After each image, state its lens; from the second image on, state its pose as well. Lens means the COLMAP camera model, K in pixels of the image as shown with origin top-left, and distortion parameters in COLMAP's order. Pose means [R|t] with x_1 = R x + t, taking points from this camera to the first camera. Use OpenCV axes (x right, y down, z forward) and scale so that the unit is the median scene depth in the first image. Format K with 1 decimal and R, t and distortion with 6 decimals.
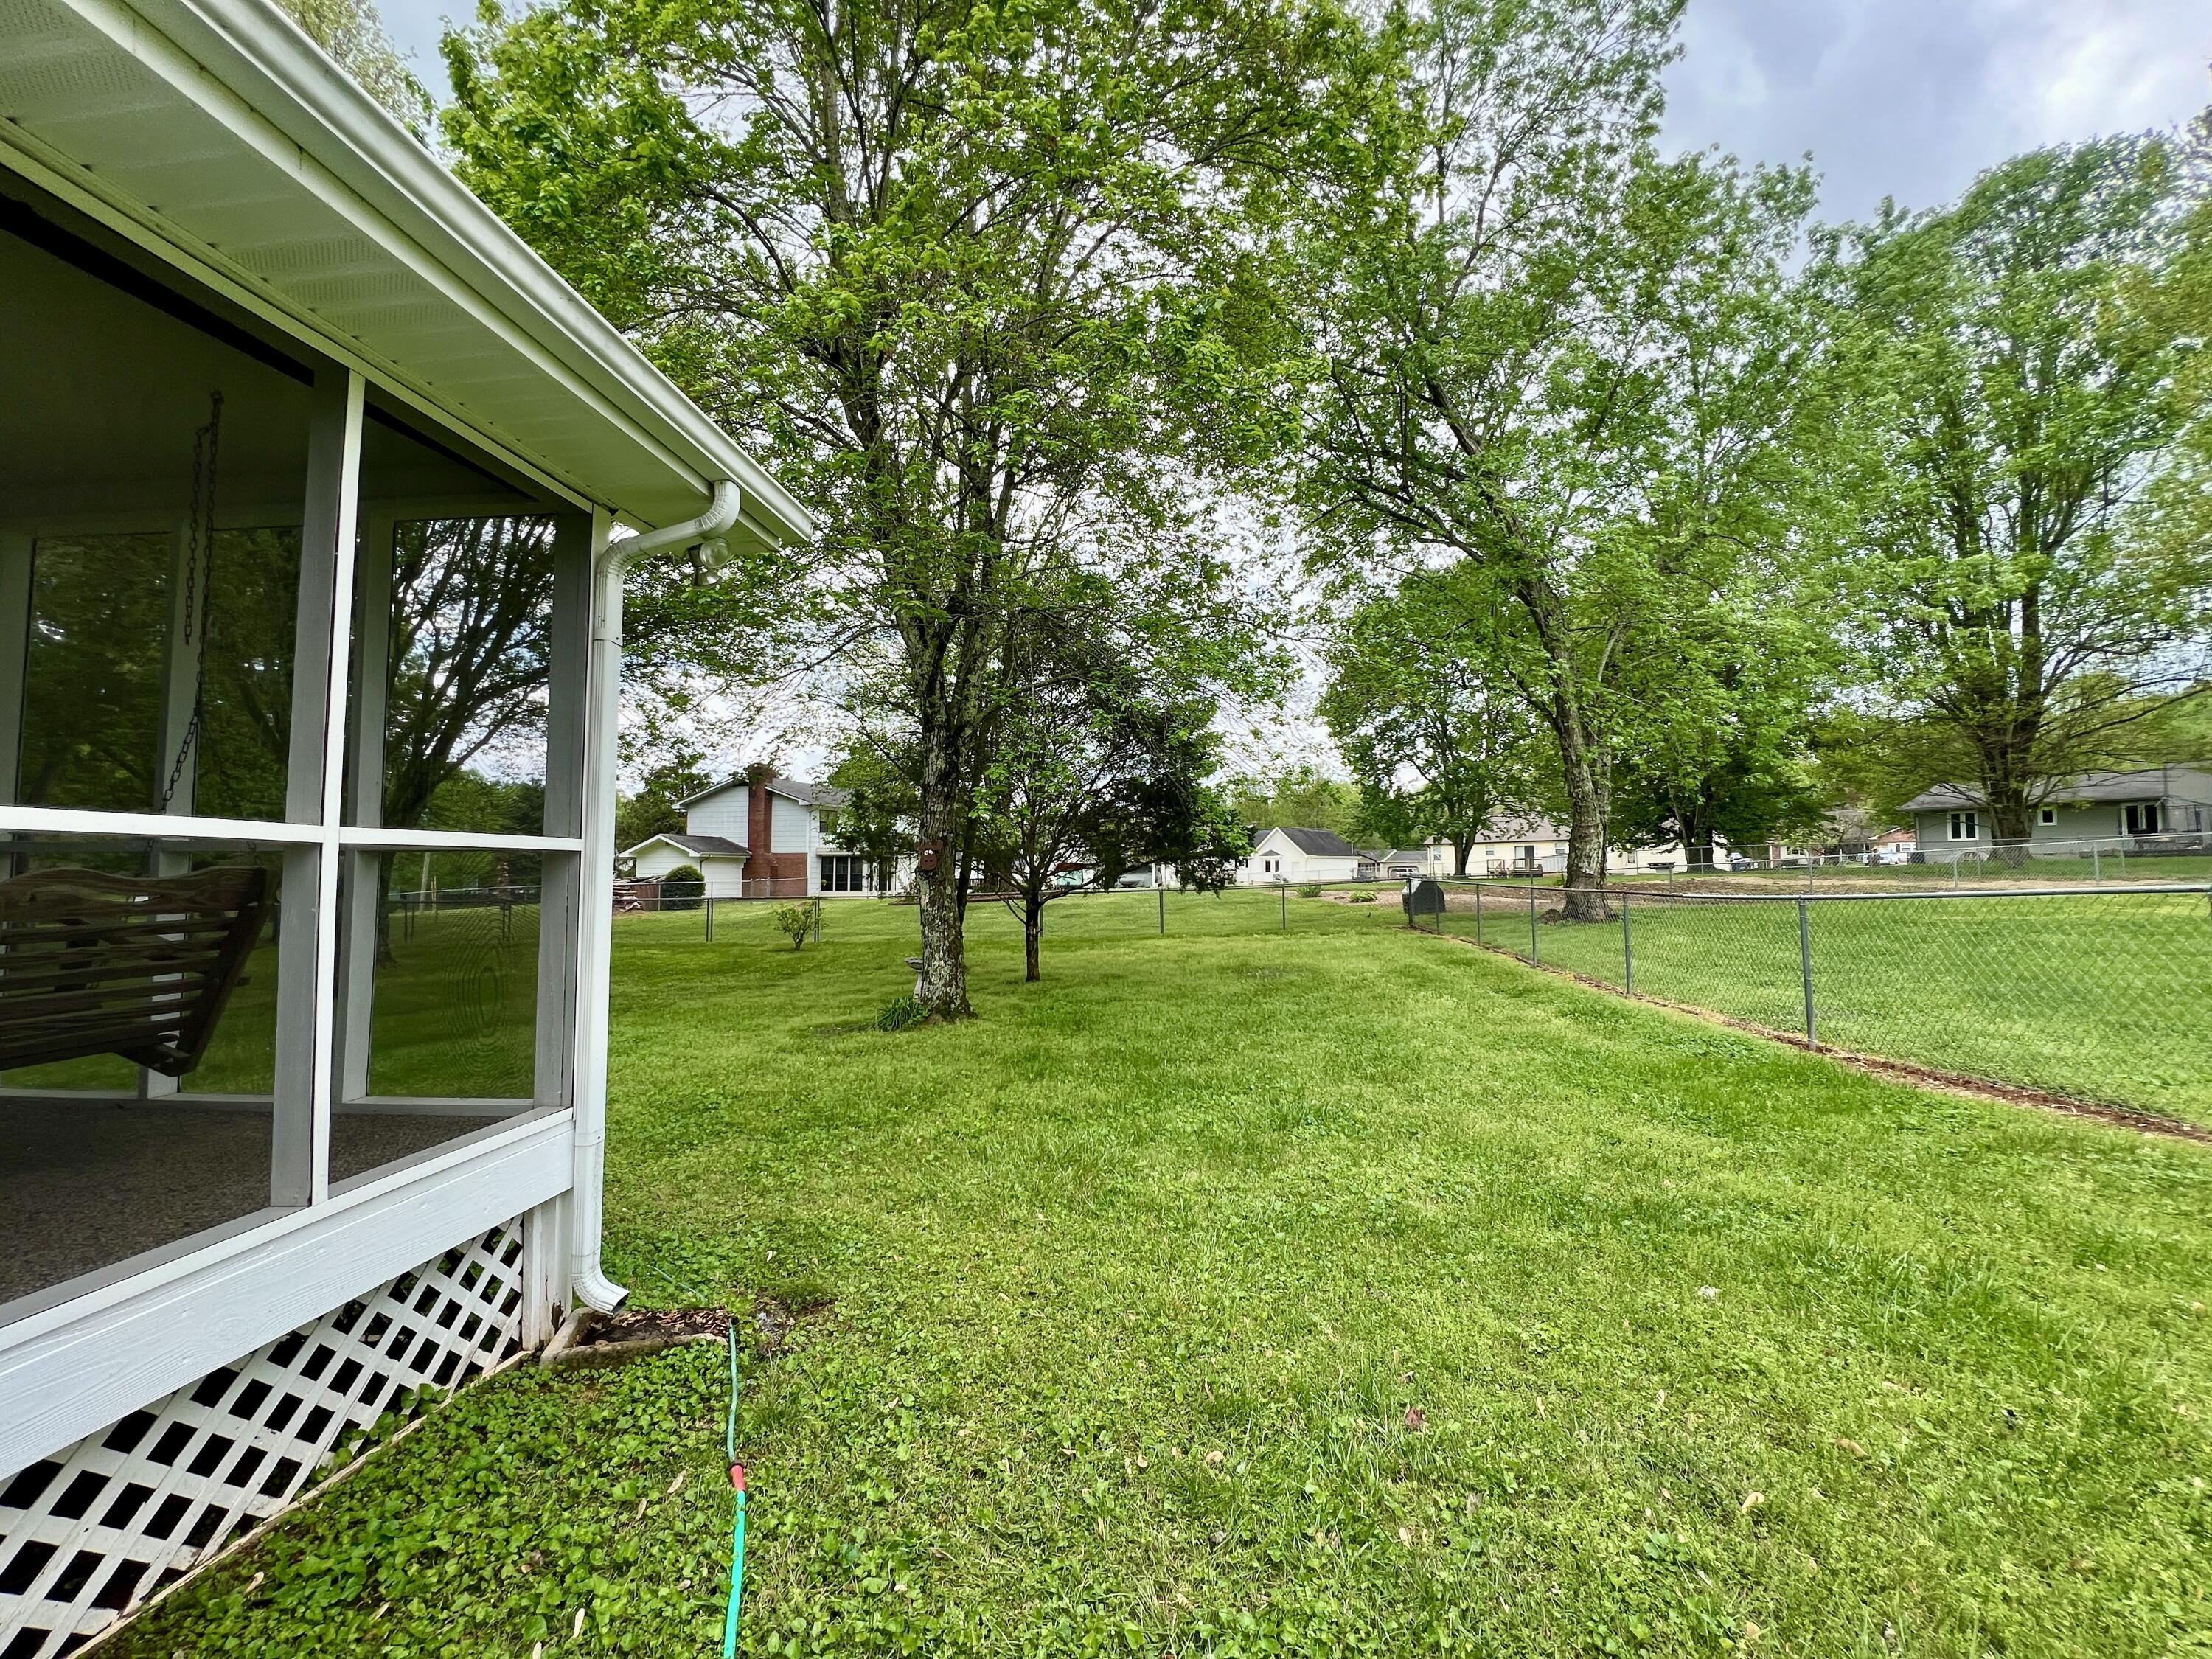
lens RADIAL K [[883.7, 0, 1107.4], [0, 883.7, 827.1], [0, 0, 1]] dist [-0.000719, 0.000425]
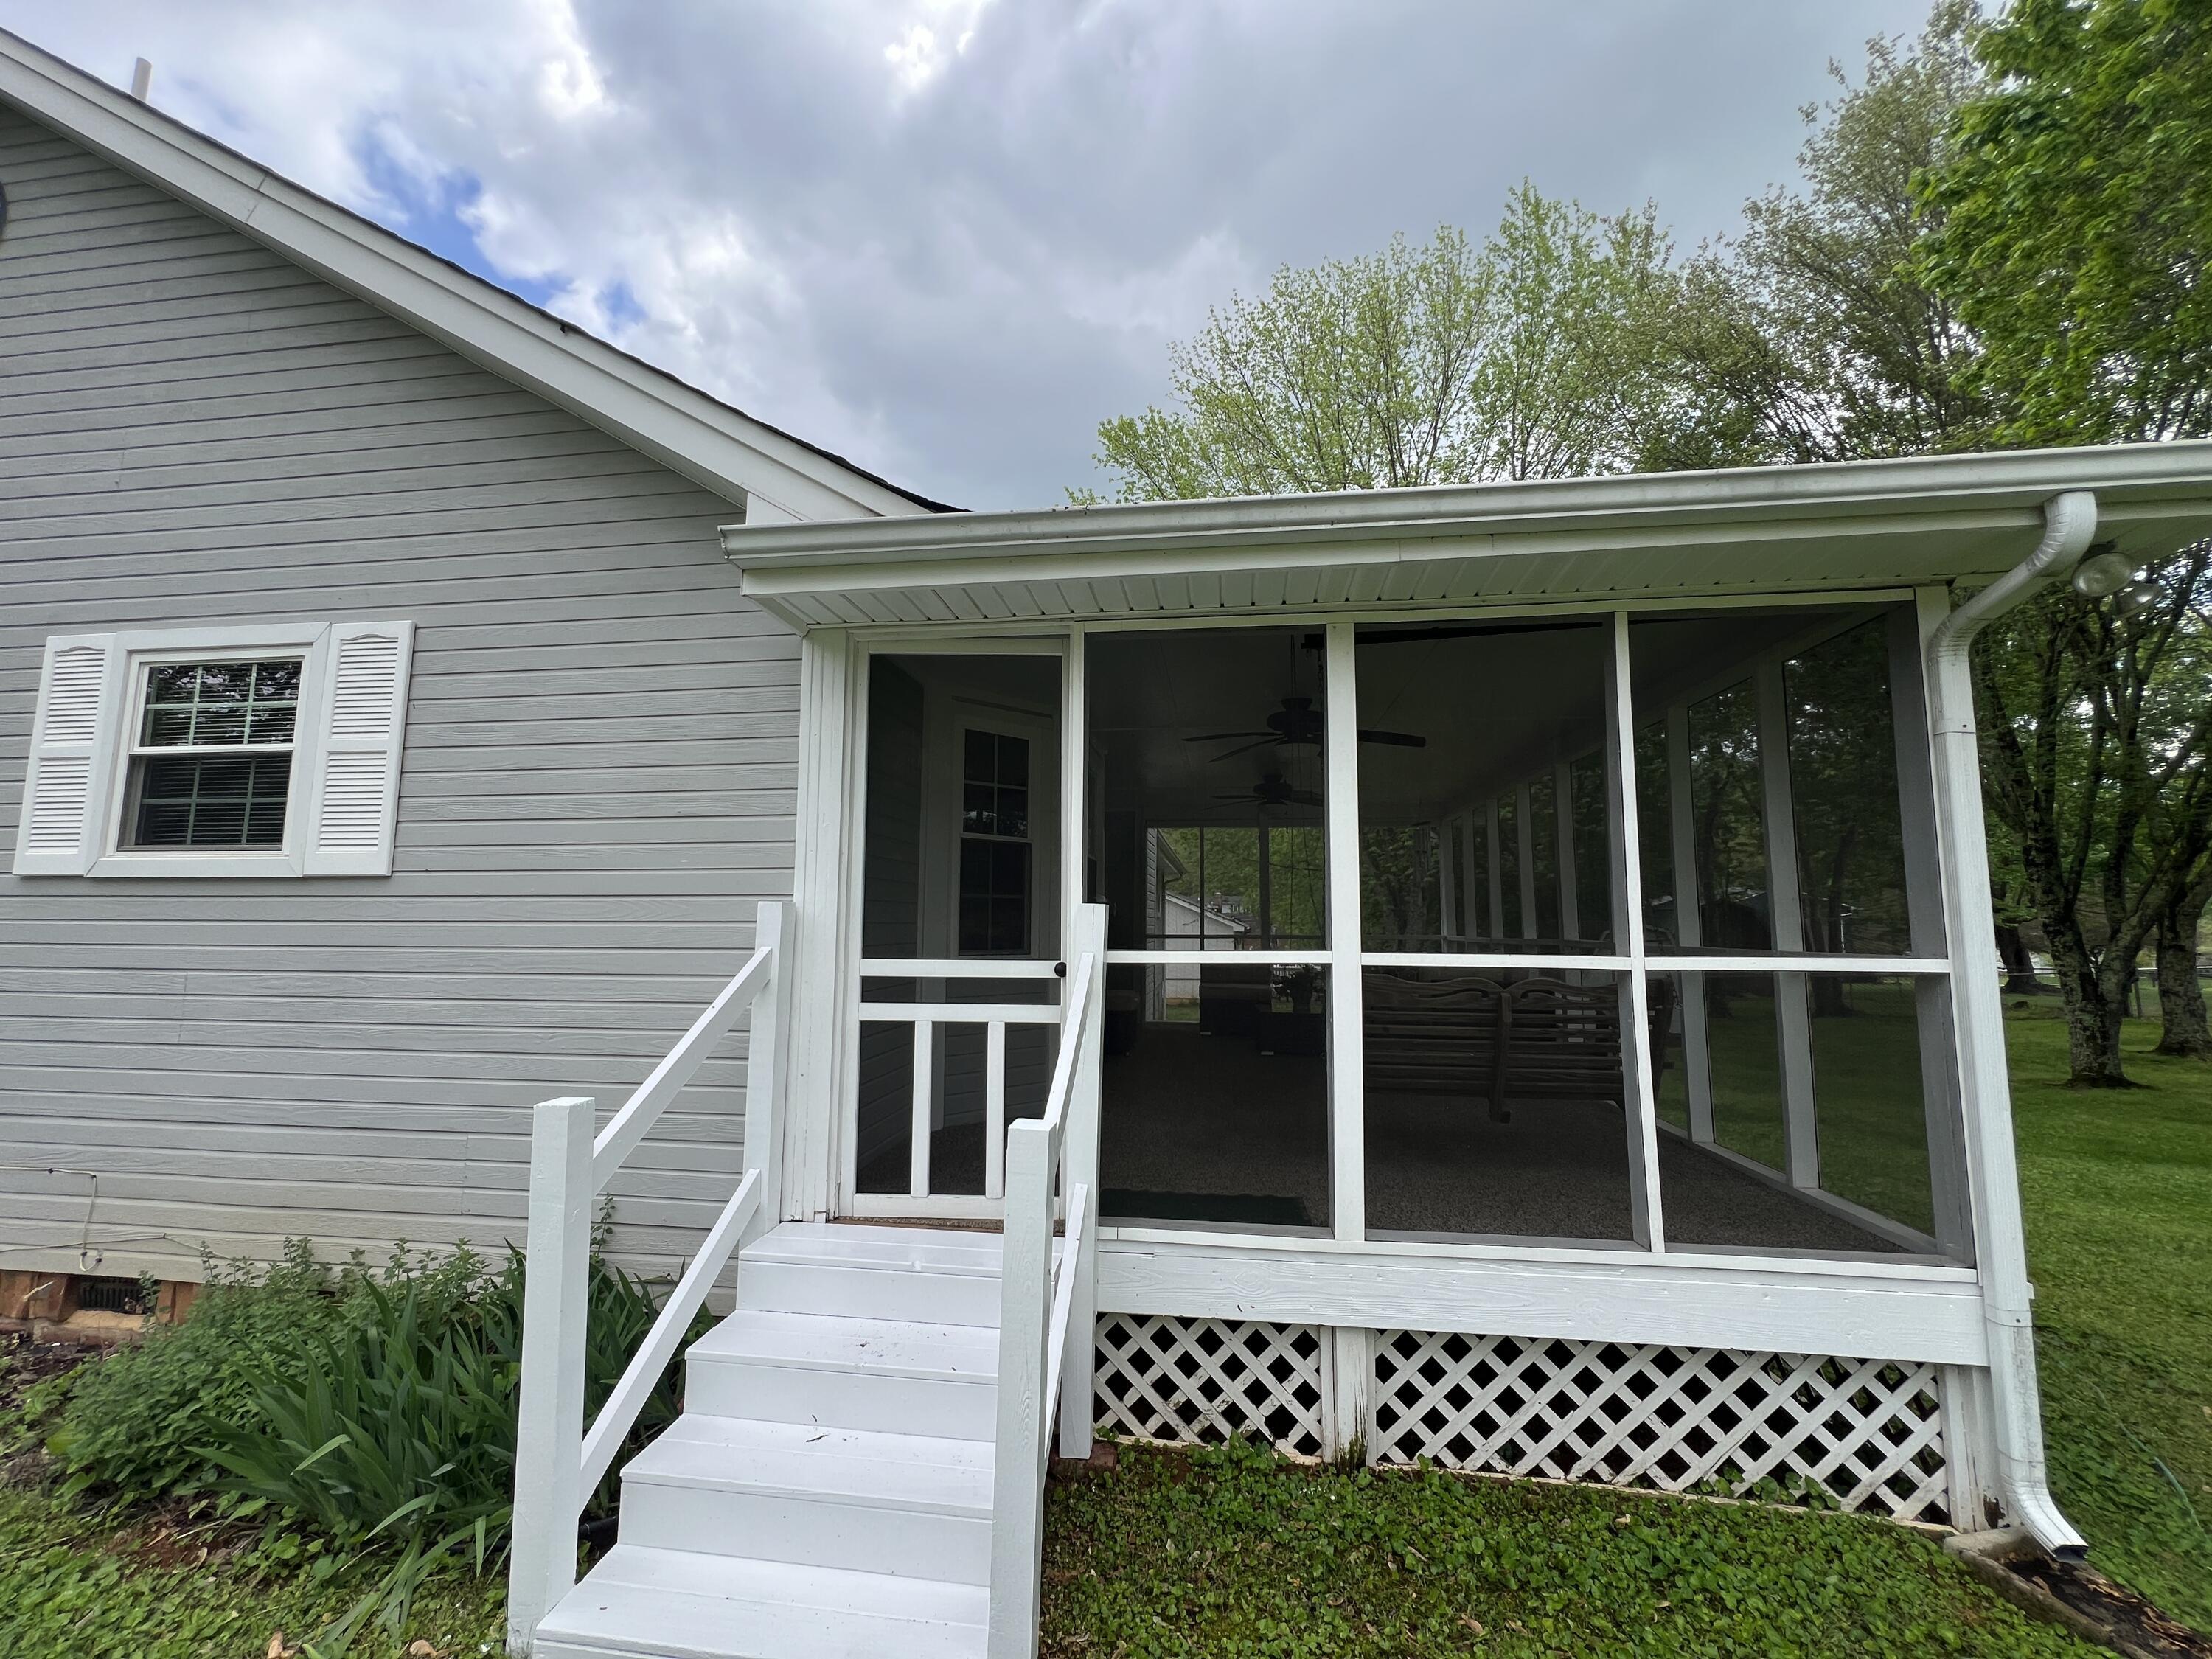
lens RADIAL K [[883.7, 0, 1107.3], [0, 883.7, 829.5], [0, 0, 1]] dist [-0.000719, 0.000425]
pose [[-0.039027, -0.105884, -0.993612, 0.424932], [0.042293, 0.993304, -0.107513, -0.071570], [0.998343, -0.046219, -0.034287, 0.237968]]
